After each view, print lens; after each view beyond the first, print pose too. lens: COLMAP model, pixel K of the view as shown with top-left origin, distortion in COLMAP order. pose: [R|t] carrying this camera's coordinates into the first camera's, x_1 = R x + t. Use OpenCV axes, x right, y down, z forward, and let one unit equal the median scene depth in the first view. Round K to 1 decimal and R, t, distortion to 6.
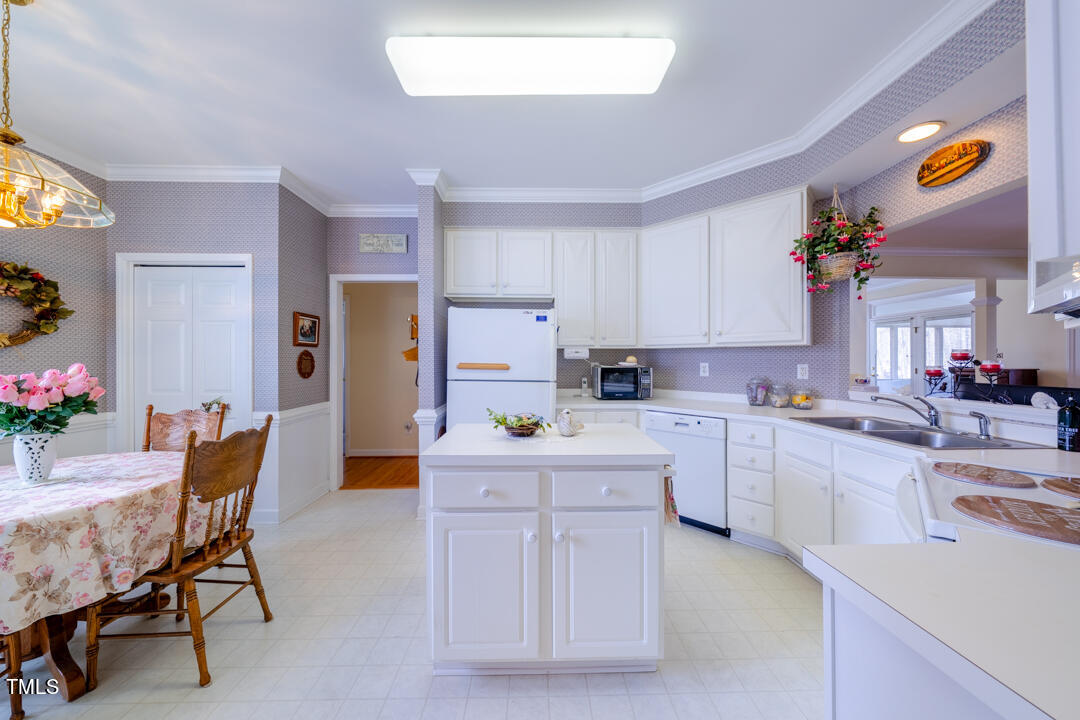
lens RADIAL K [[371.8, 0, 540.1], [0, 371.8, 360.4], [0, 0, 1]] dist [0.001568, -0.000568]
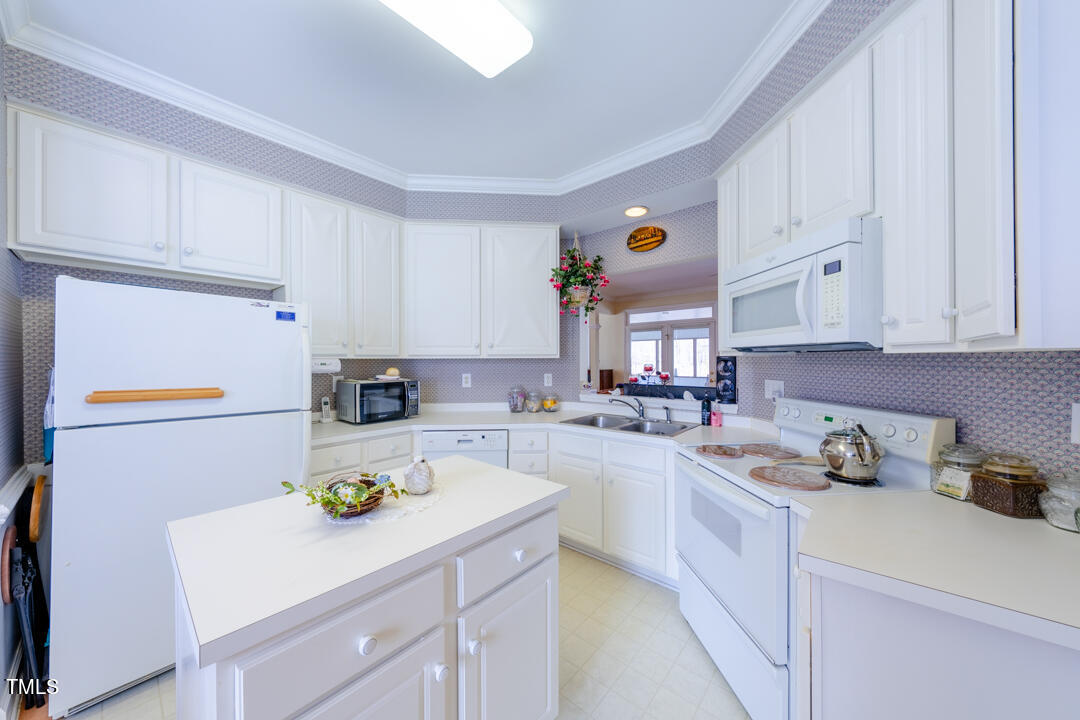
lens RADIAL K [[371.8, 0, 543.8], [0, 371.8, 362.5], [0, 0, 1]] dist [0.001568, -0.000568]
pose [[0.666178, -0.006844, 0.745762, -0.193397], [0.004853, 0.999977, 0.004841, -0.032201], [-0.745777, 0.000395, 0.666195, 0.223637]]
